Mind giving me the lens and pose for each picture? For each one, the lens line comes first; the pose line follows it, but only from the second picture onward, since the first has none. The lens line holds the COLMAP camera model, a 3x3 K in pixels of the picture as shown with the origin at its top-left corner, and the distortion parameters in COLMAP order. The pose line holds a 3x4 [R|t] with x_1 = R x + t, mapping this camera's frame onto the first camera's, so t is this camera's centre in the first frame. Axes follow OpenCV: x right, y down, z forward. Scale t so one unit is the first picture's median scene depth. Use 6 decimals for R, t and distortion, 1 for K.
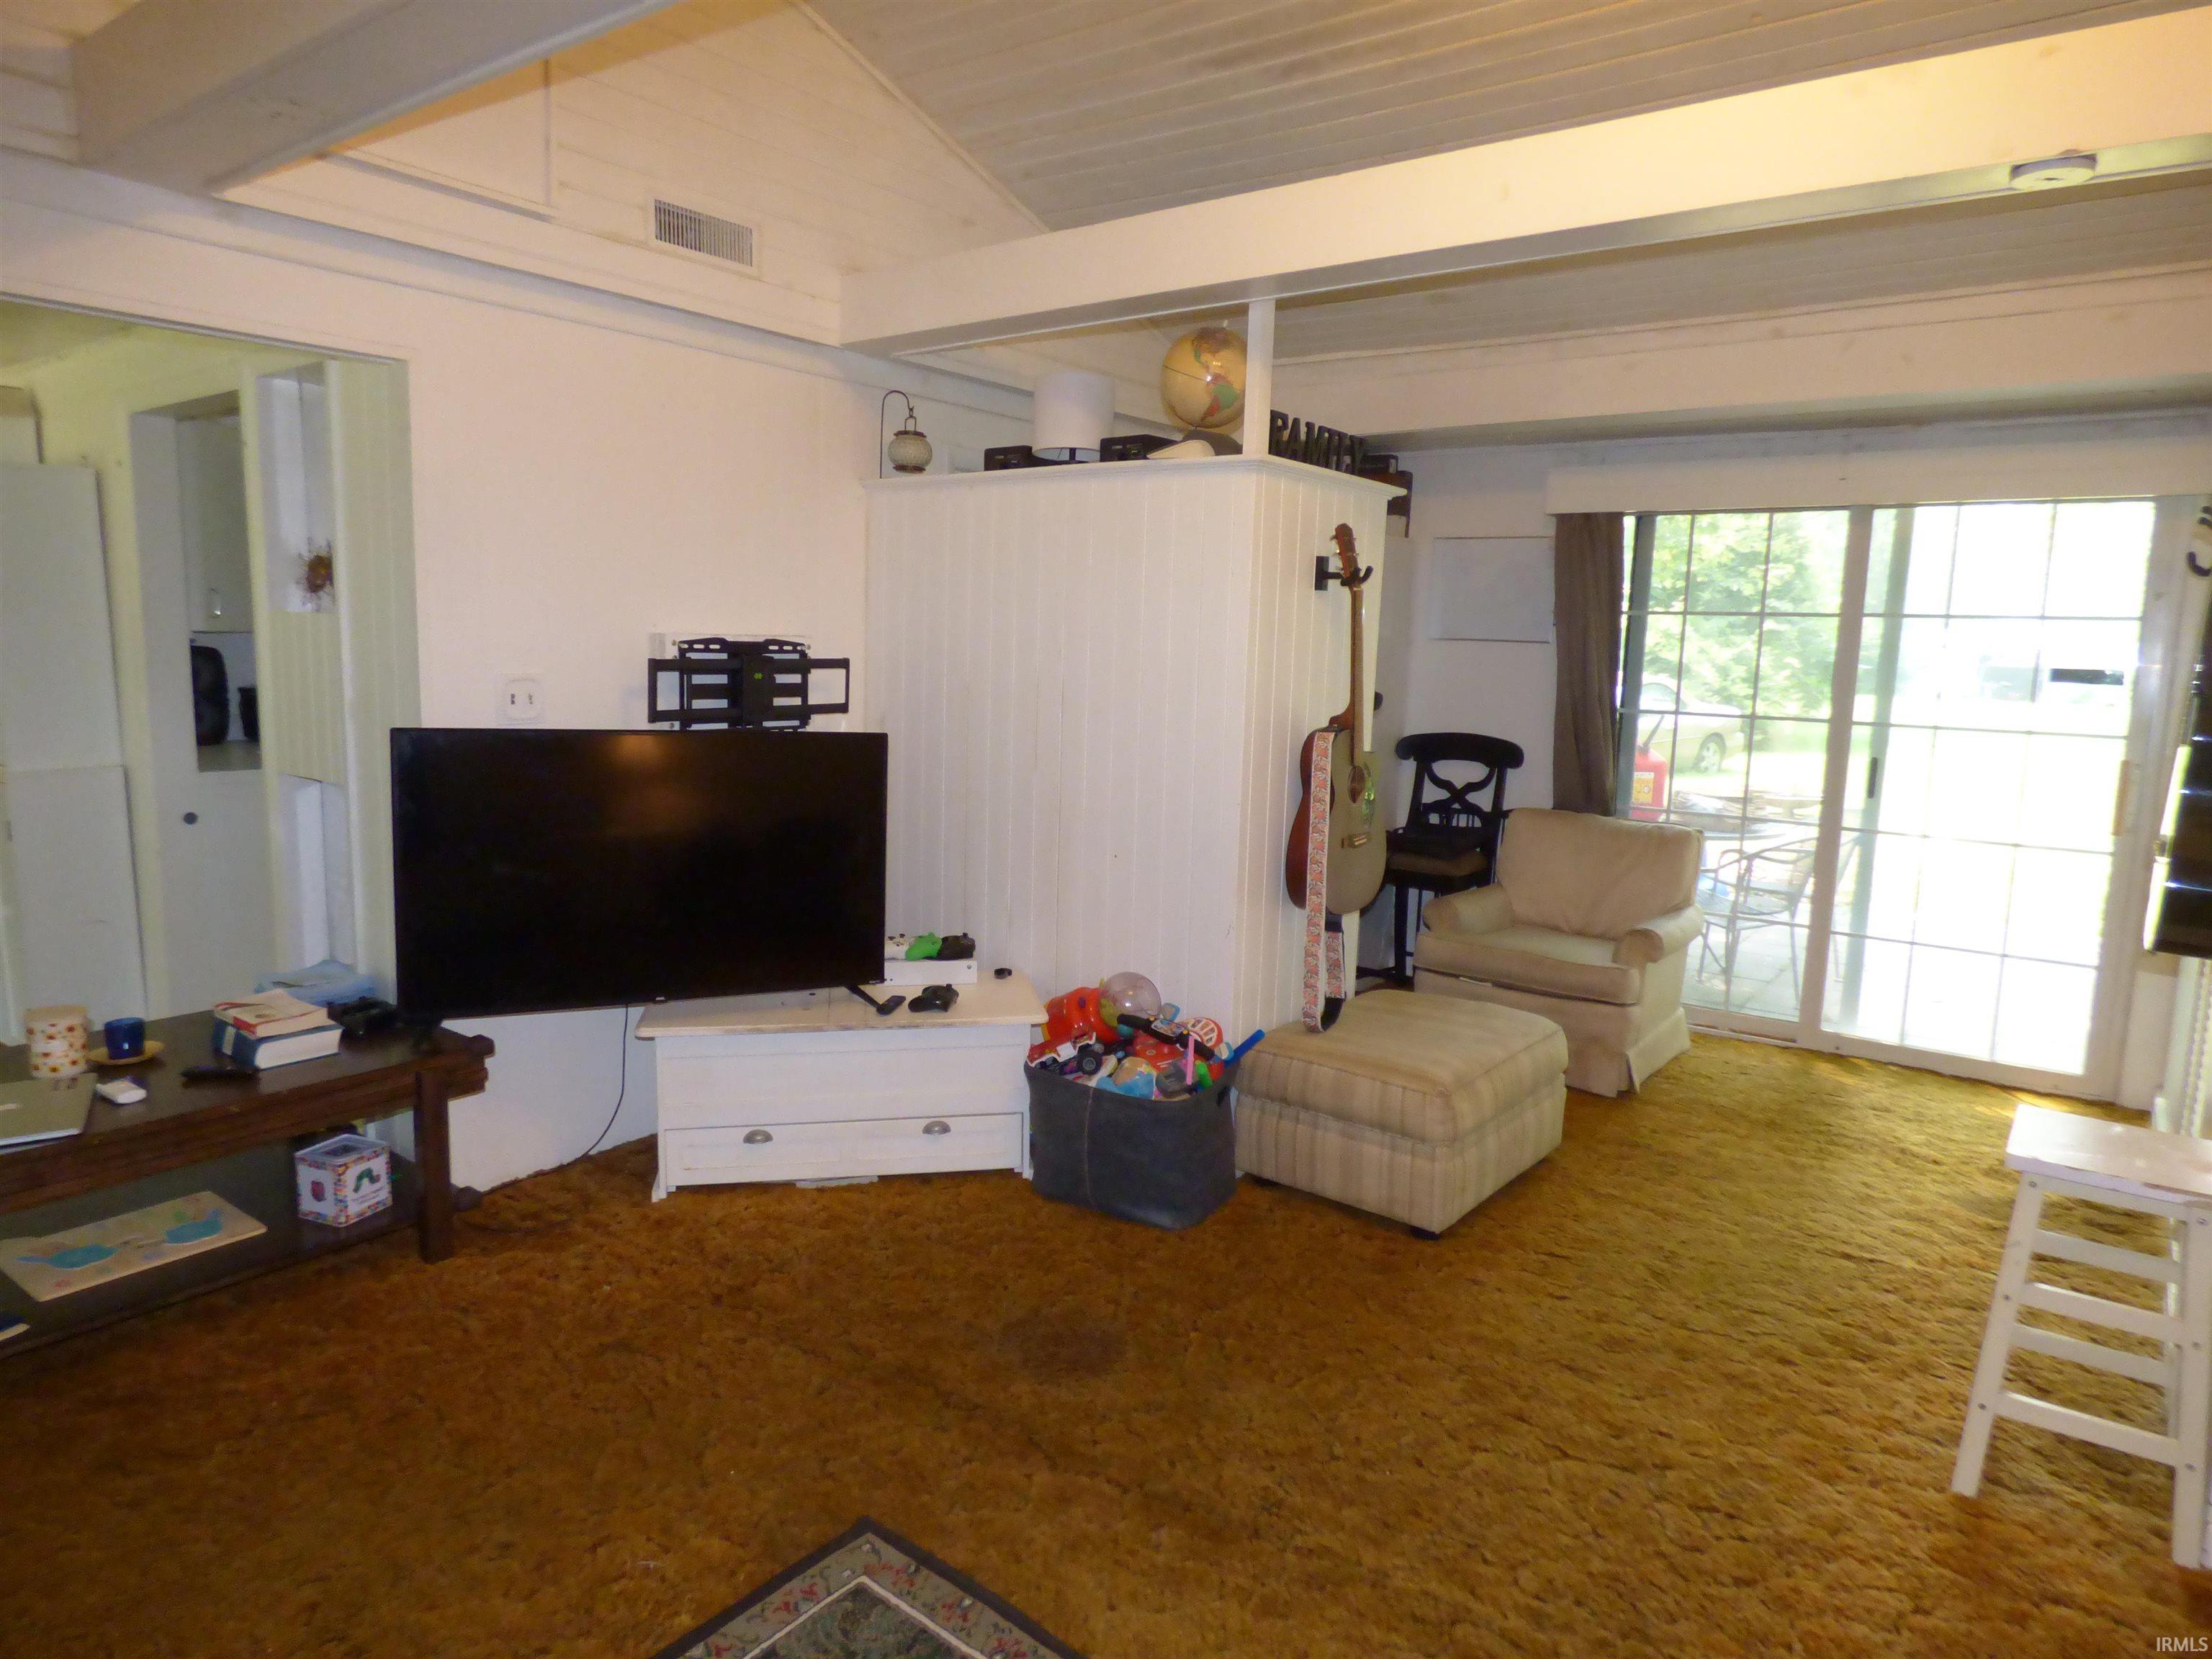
lens RADIAL K [[1387.3, 0, 1116.1], [0, 1387.3, 816.2], [0, 0, 1]] dist [0.002350, 0.000053]
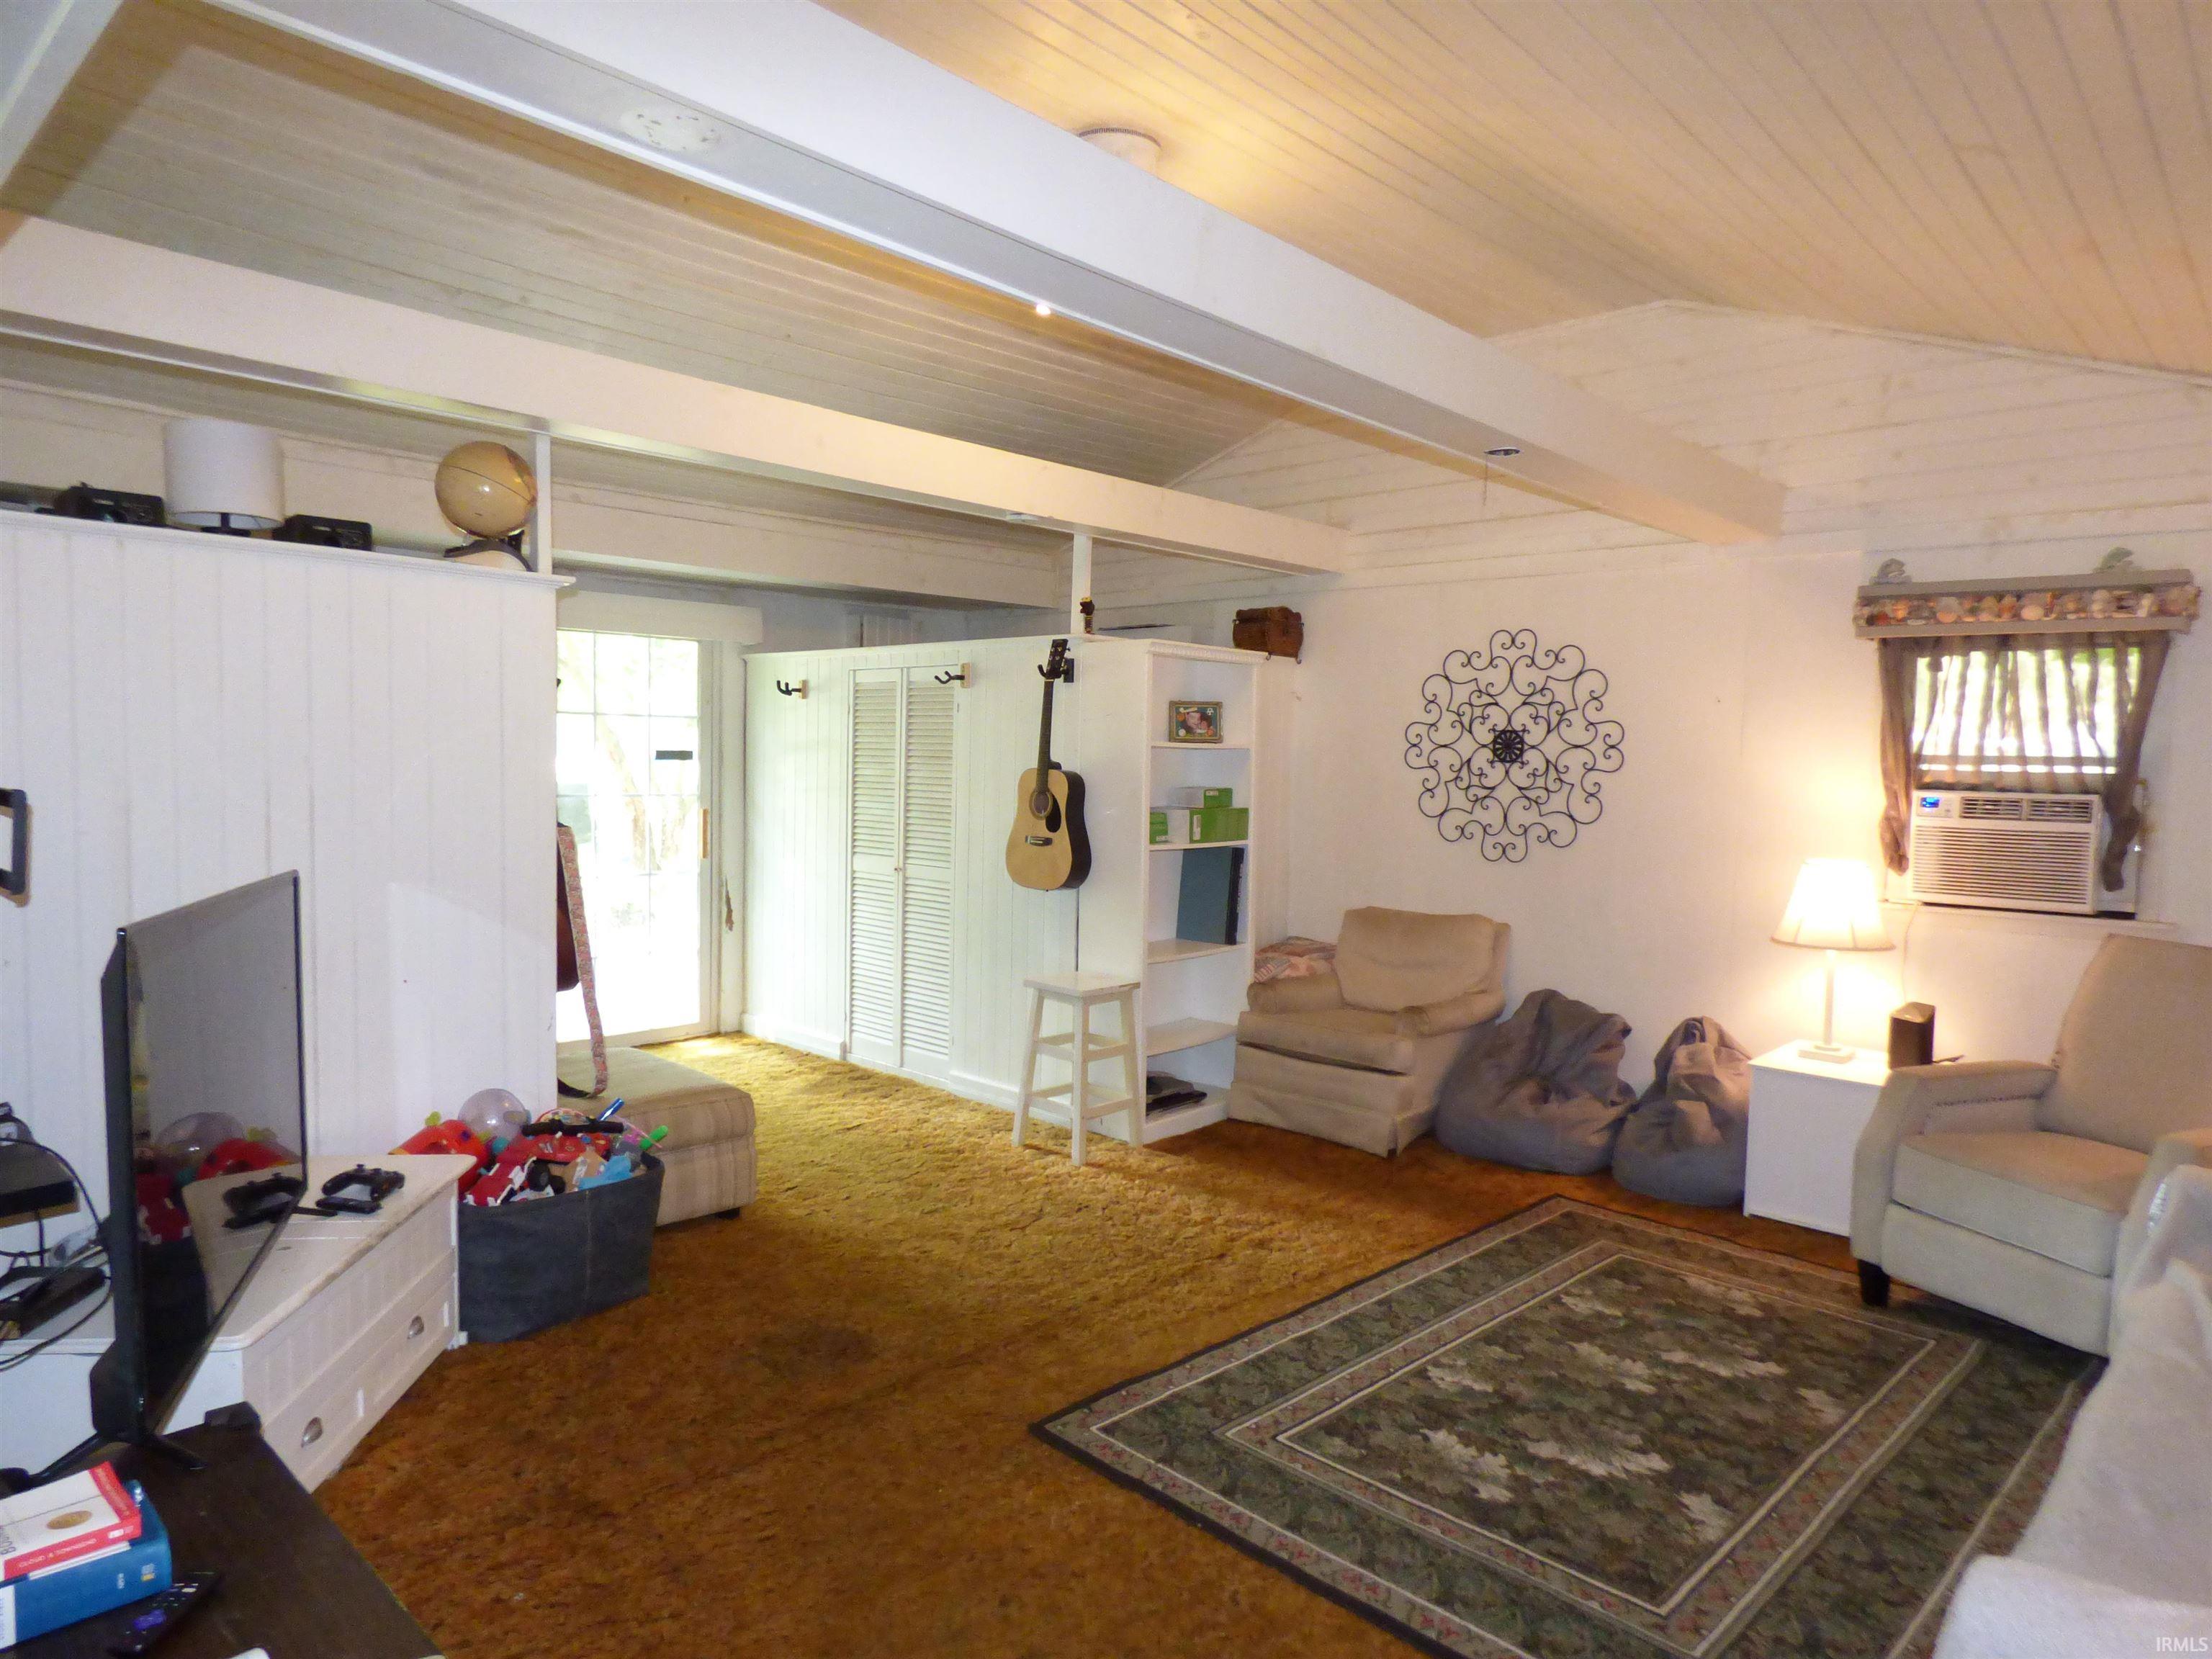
lens RADIAL K [[1387.3, 0, 1109.1], [0, 1387.3, 844.6], [0, 0, 1]] dist [0.002350, 0.000053]
pose [[0.135293, -0.093502, 0.986384, -0.964934], [0.133306, 0.988203, 0.075390, -0.076840], [-0.981797, 0.121291, 0.146162, 0.471147]]
